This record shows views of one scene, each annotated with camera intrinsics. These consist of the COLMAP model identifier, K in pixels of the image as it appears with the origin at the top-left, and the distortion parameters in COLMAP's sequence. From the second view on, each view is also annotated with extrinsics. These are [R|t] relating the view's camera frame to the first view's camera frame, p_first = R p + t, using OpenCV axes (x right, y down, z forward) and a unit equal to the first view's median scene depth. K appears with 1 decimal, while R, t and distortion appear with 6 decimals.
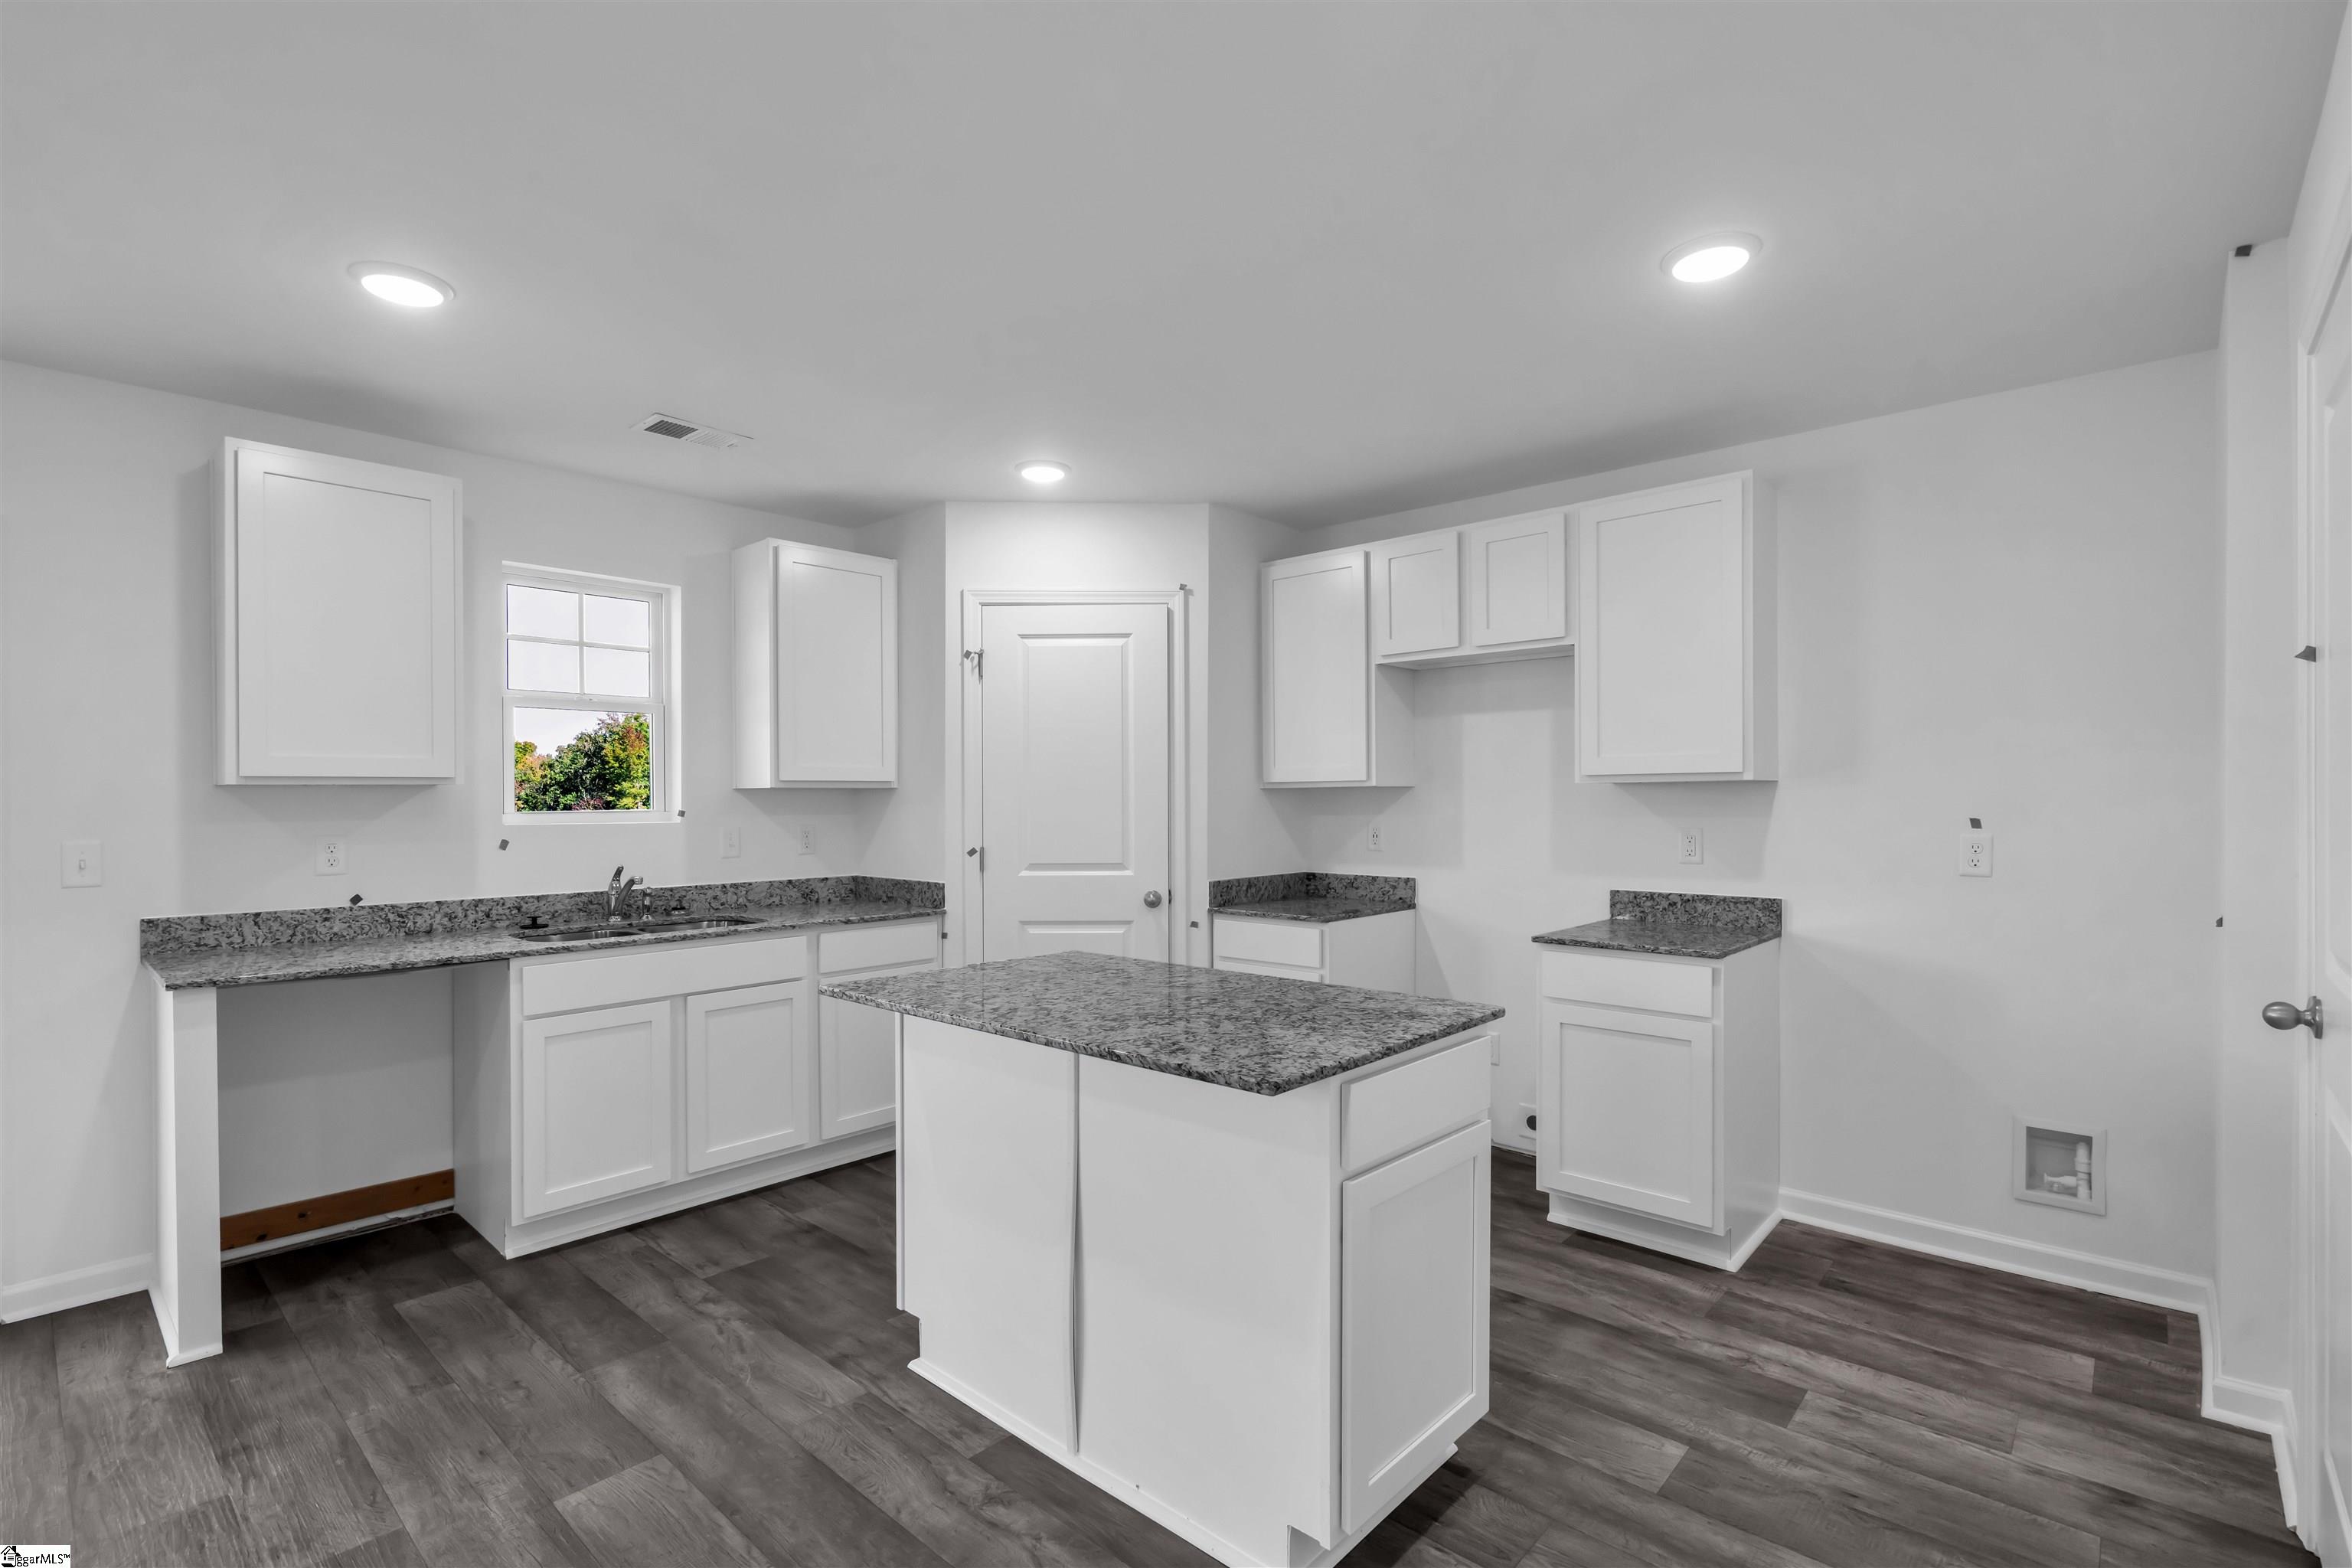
lens RADIAL K [[1056.3, 0, 1175.0], [0, 1056.3, 804.7], [0, 0, 1]] dist [0.001551, -0.000715]
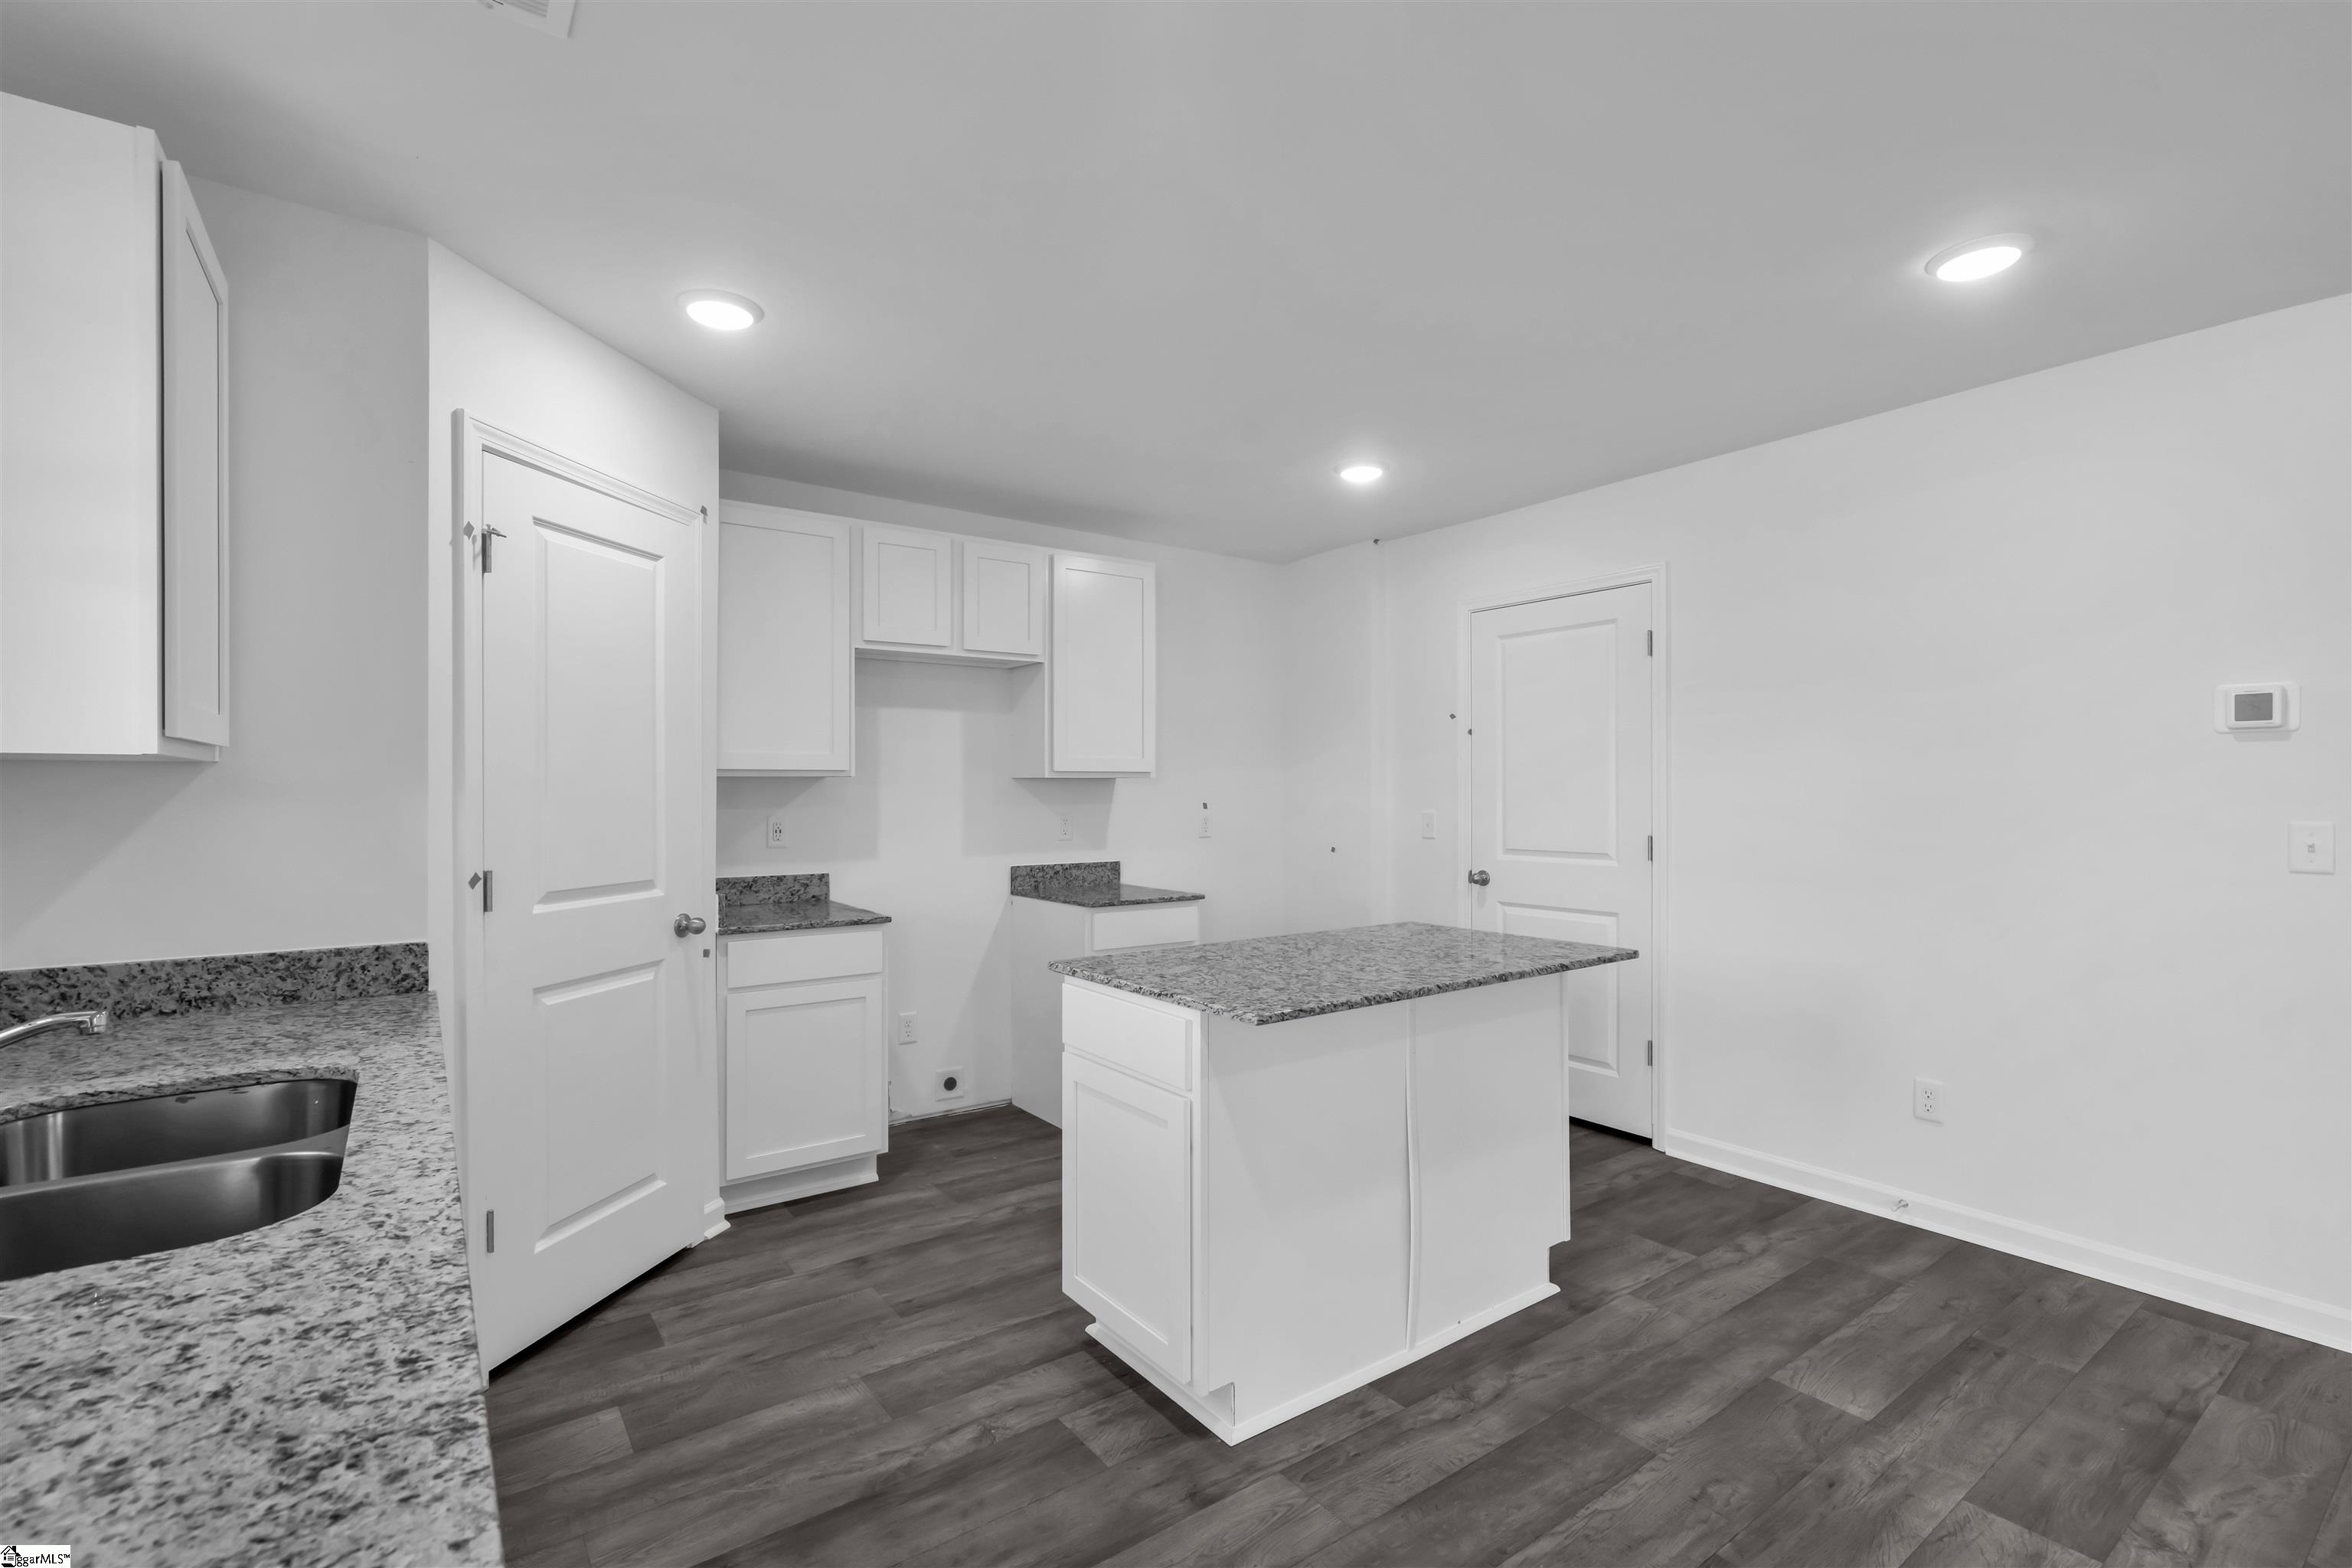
lens RADIAL K [[1056.3, 0, 1166.3], [0, 1056.3, 782.3], [0, 0, 1]] dist [0.001551, -0.000715]
pose [[0.213009, 0.012131, 0.976975, -0.666134], [0.005372, 0.999893, -0.013587, 0.002014], [-0.977035, 0.008142, 0.212921, 0.517843]]
